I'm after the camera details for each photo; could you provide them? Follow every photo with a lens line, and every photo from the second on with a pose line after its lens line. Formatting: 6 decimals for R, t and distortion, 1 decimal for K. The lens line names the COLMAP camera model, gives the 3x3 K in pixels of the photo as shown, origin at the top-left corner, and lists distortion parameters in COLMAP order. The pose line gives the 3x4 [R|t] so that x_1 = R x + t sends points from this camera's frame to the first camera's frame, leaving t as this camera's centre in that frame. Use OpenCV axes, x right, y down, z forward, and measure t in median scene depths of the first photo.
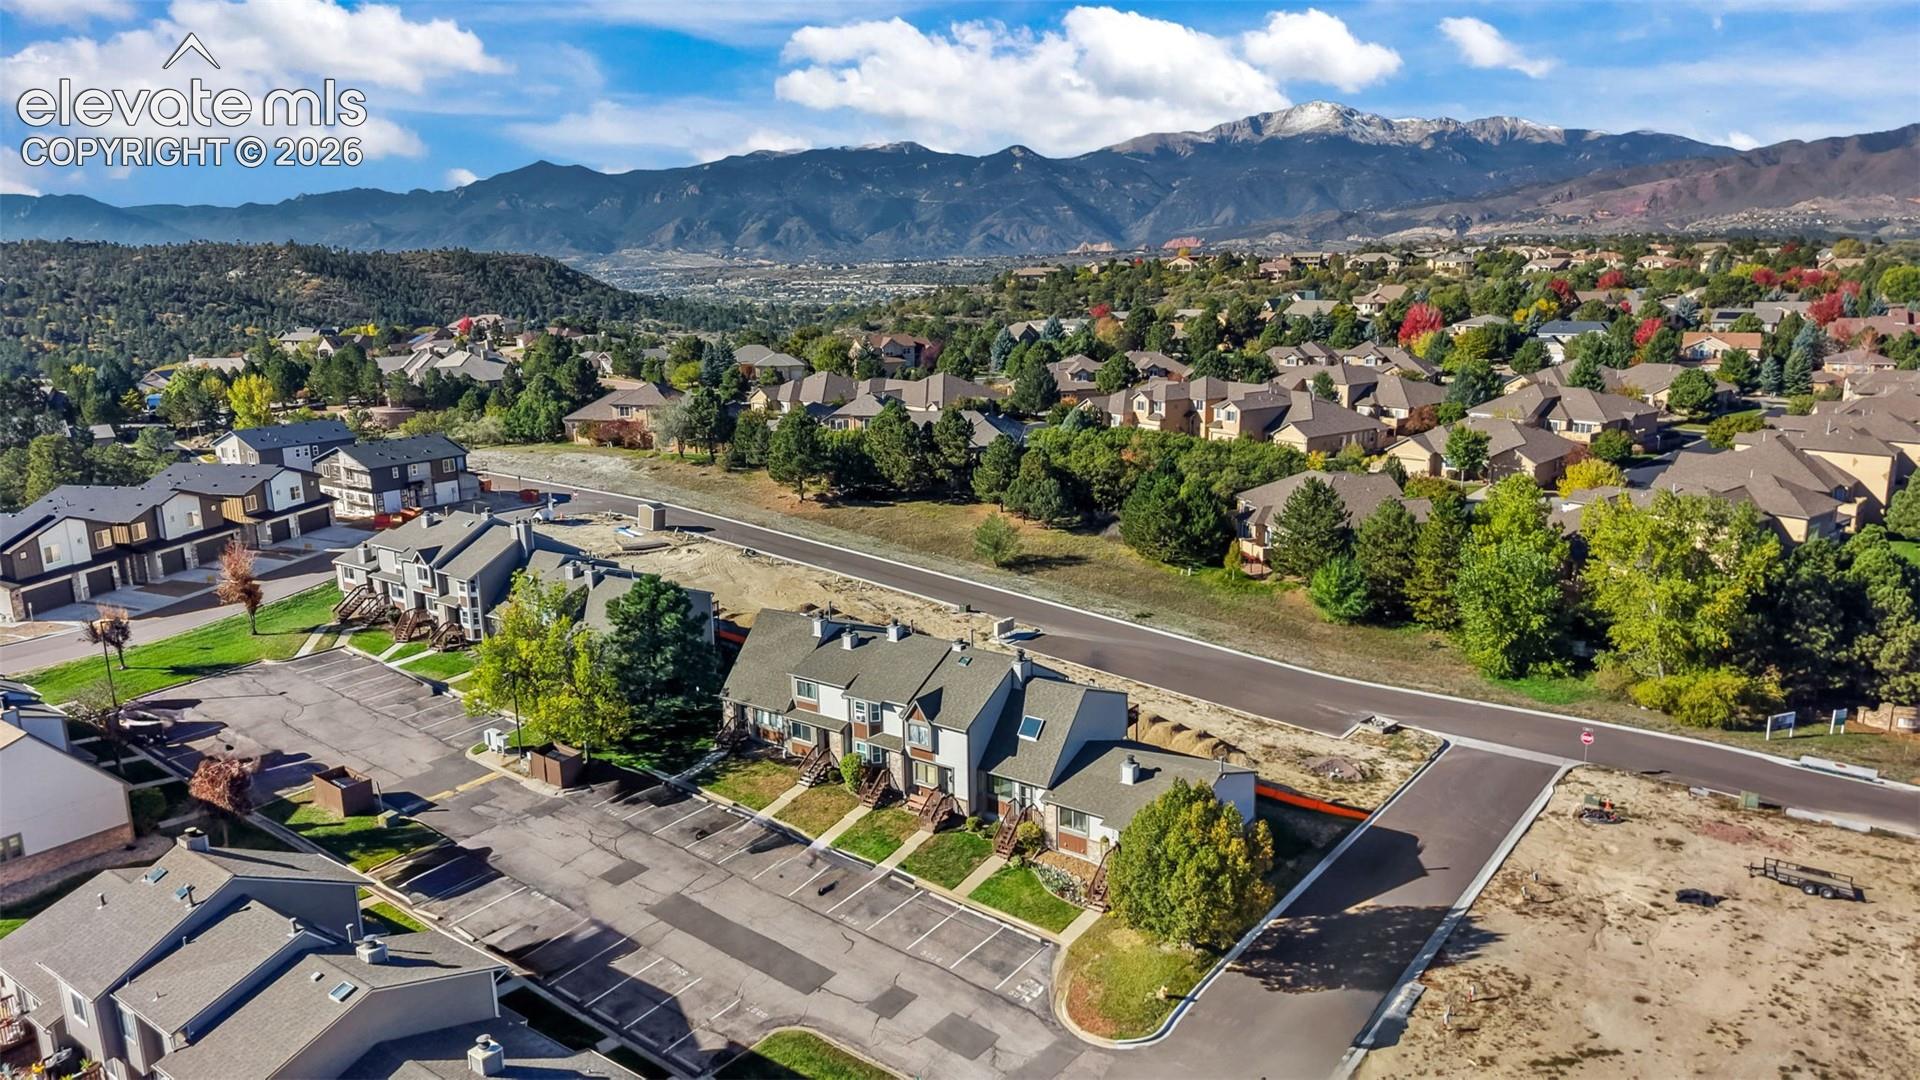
lens RADIAL K [[1283.4, 0, 959.4], [0, 1283.4, 507.6], [0, 0, 1]] dist [0.046423, -0.058697]
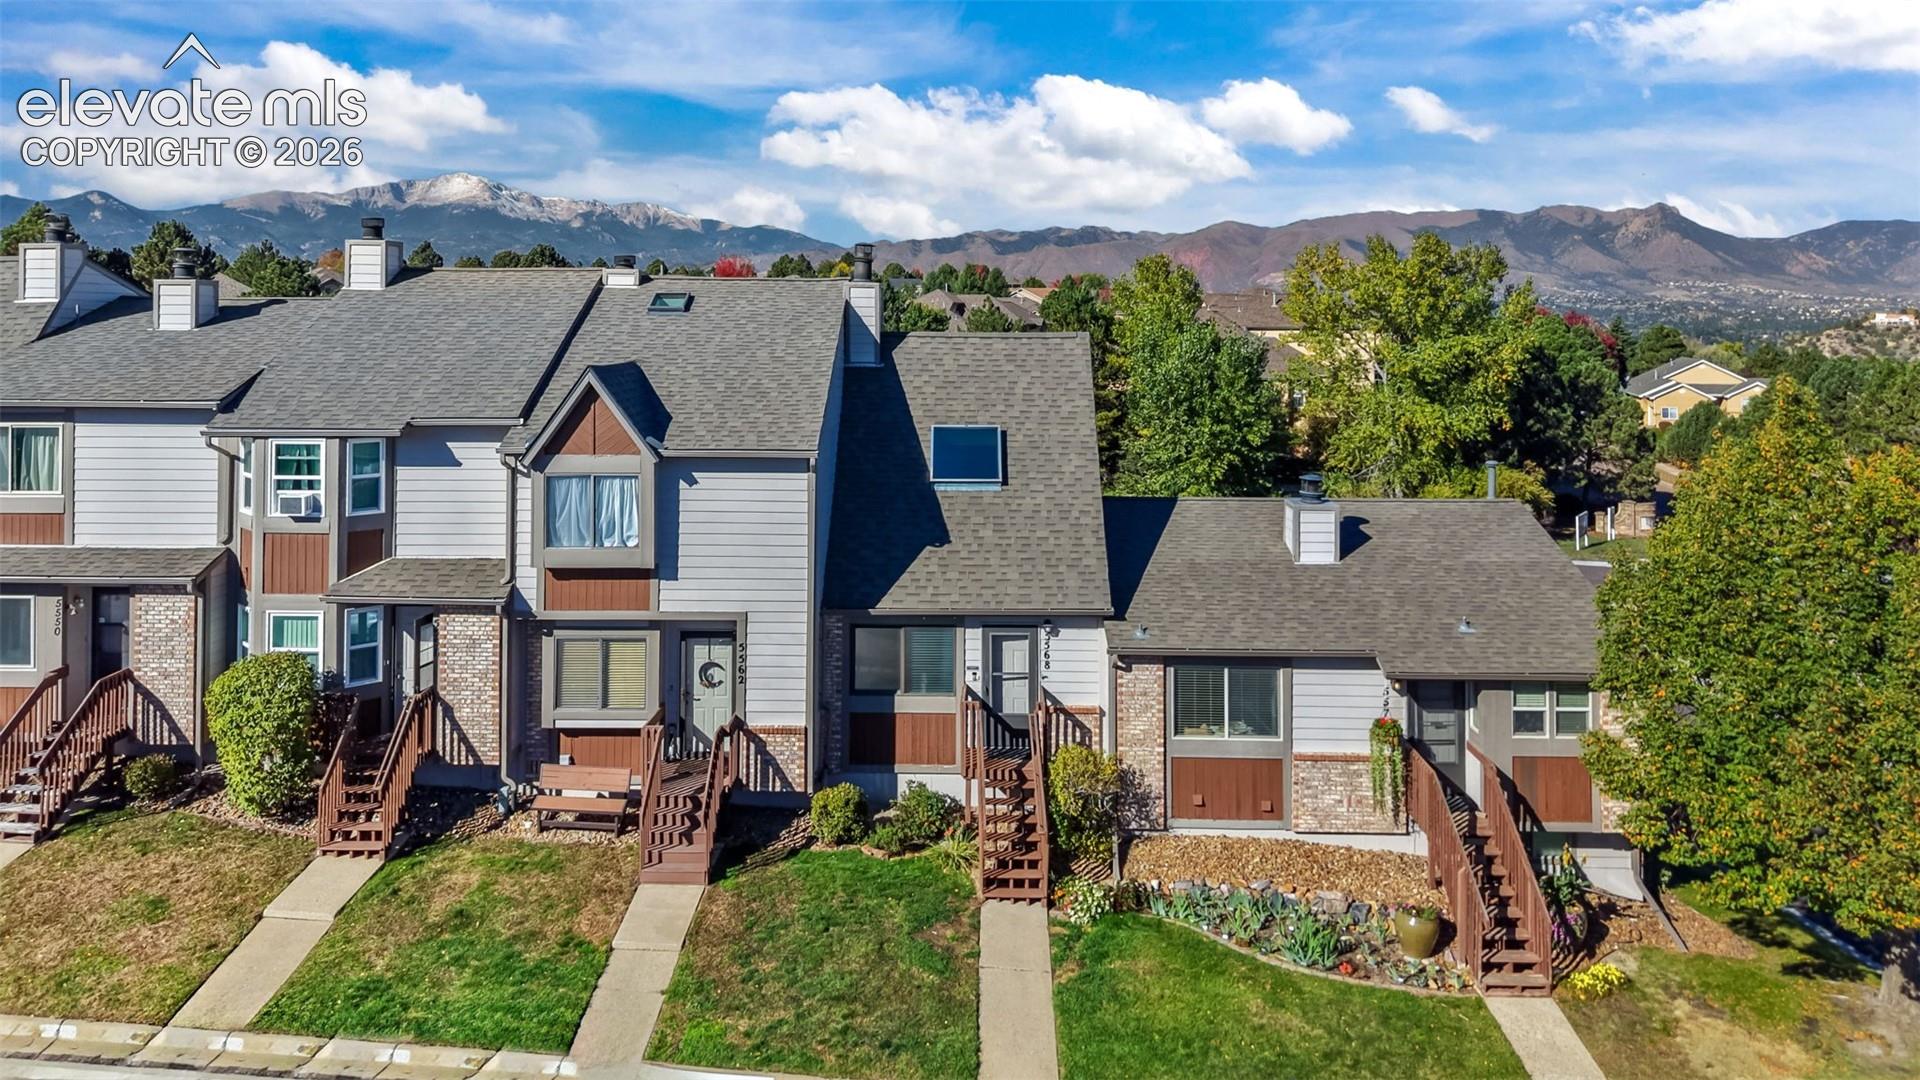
lens RADIAL K [[1340.6, 0, 961.0], [0, 1340.6, 289.6], [0, 0, 1]] dist [0.019530, -0.017951]
pose [[0.814615, 0.036368, 0.578861, -0.120619], [0.093120, 0.976885, -0.192420, 0.176585], [-0.572478, 0.210651, 0.792398, 0.668744]]
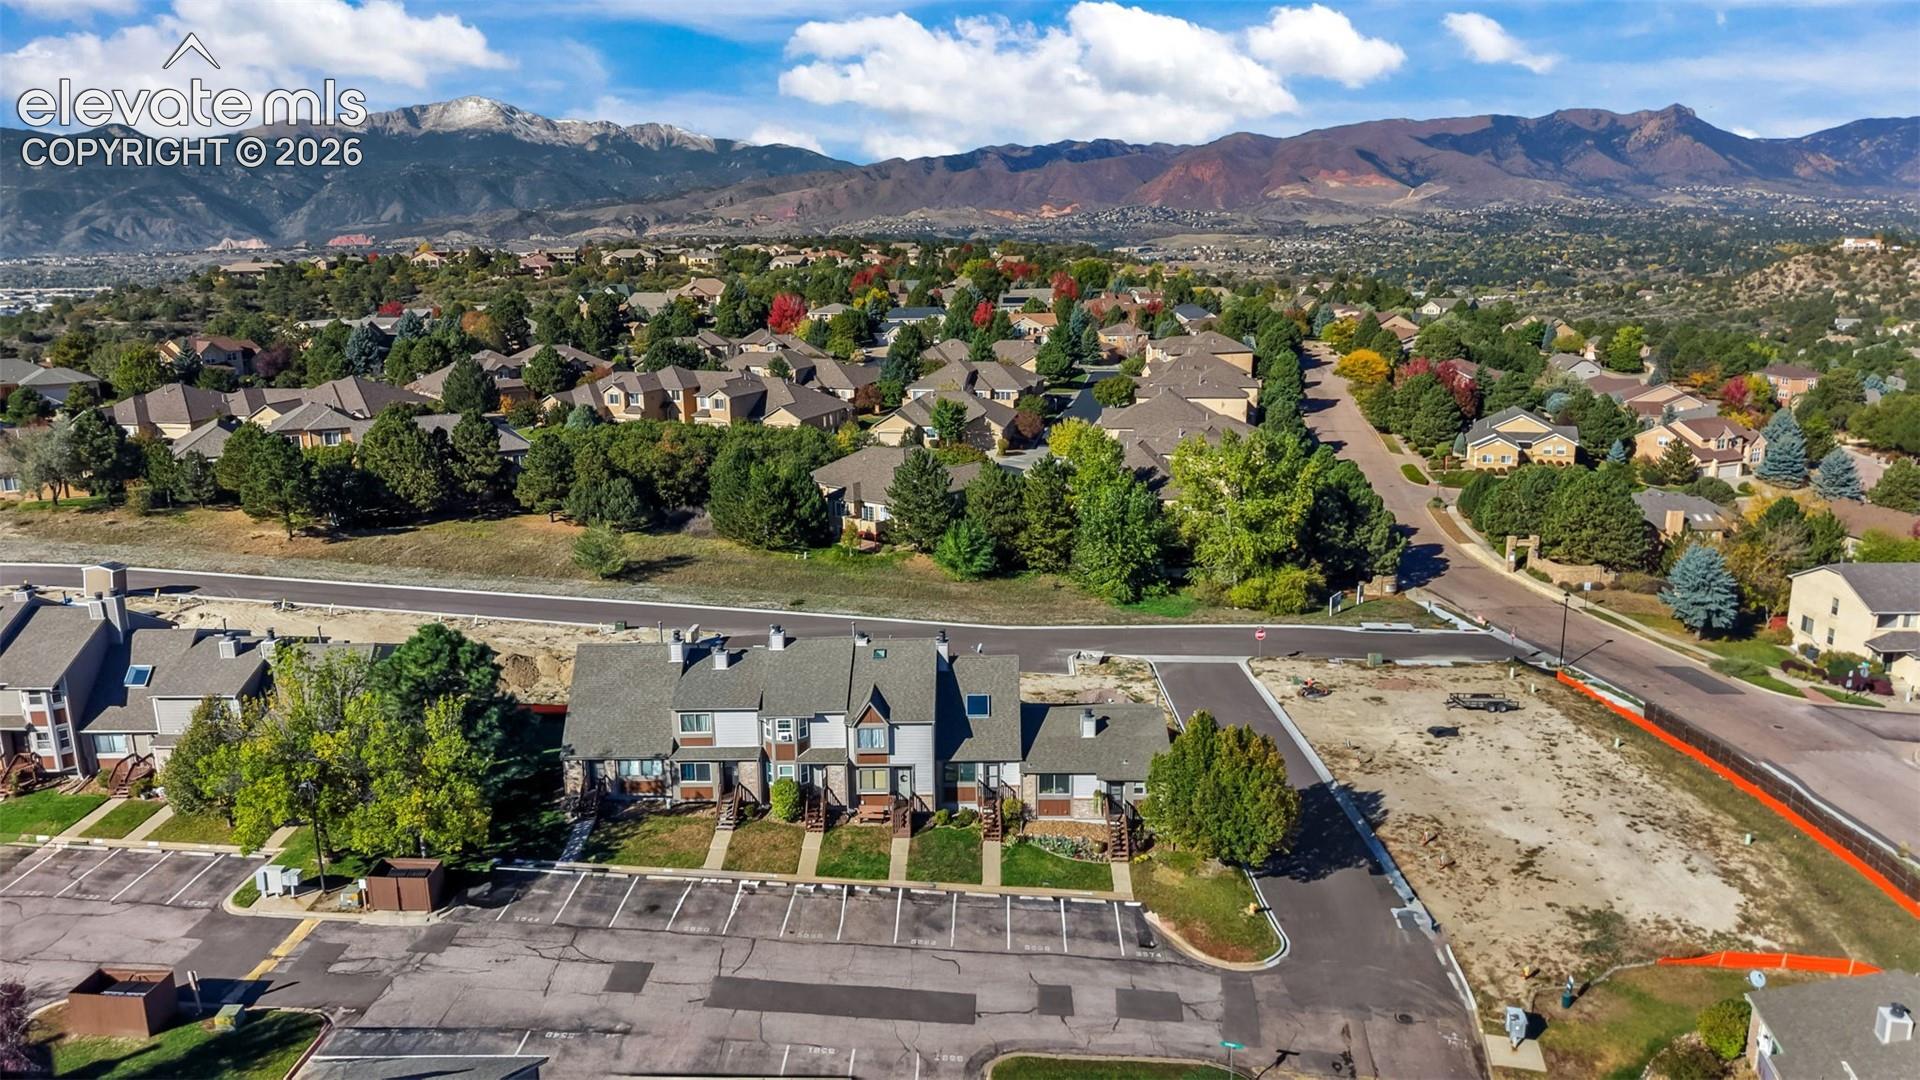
lens RADIAL K [[1283.4, 0, 959.4], [0, 1283.4, 507.6], [0, 0, 1]] dist [0.046423, -0.058697]
pose [[0.821663, -0.110072, 0.559244, -0.438191], [0.109922, 0.993358, 0.034013, -0.011258], [-0.559273, 0.033526, 0.828305, 0.178457]]
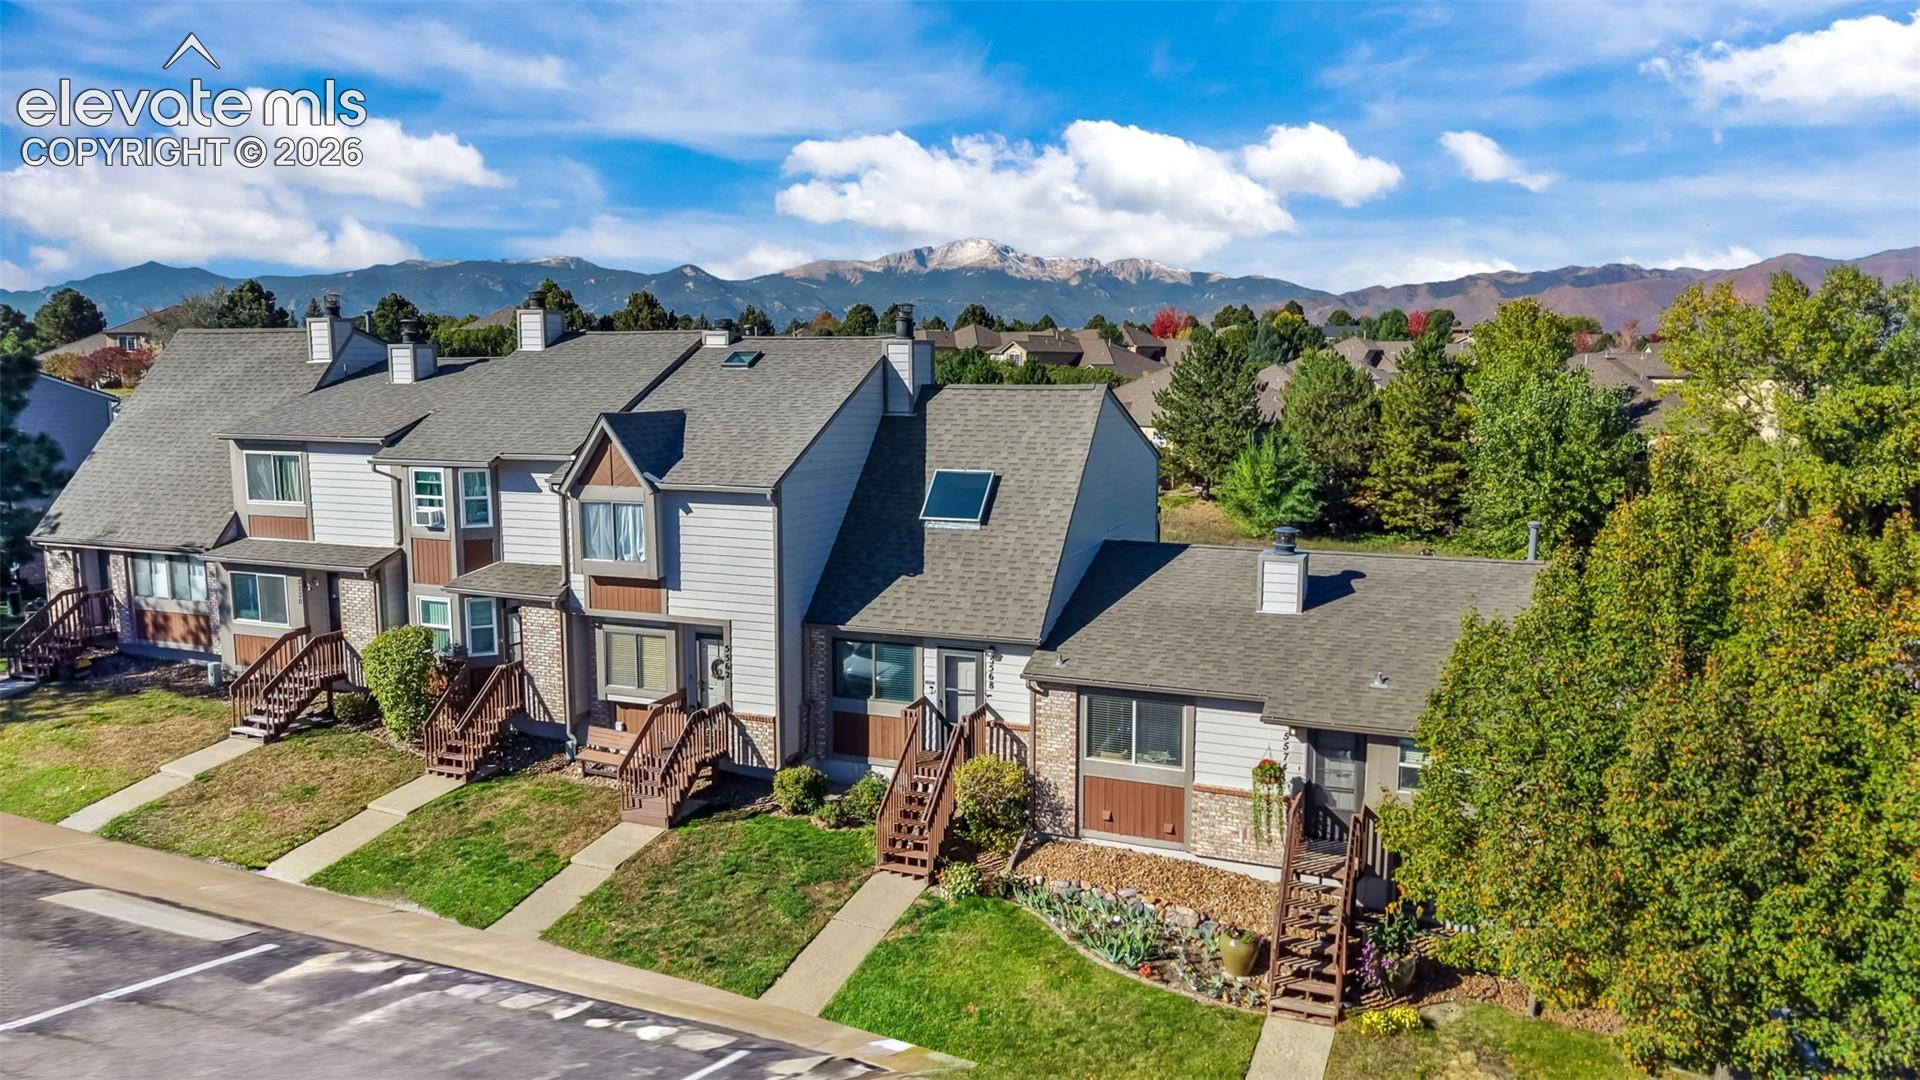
lens RADIAL K [[1273.9, 0, 964.6], [0, 1273.9, 532.0], [0, 0, 1]] dist [0.055476, -0.083642]
pose [[0.967822, -0.012601, 0.251321, -0.025027], [0.030954, 0.997122, -0.069209, 0.185298], [-0.249725, 0.074761, 0.965426, 0.611321]]
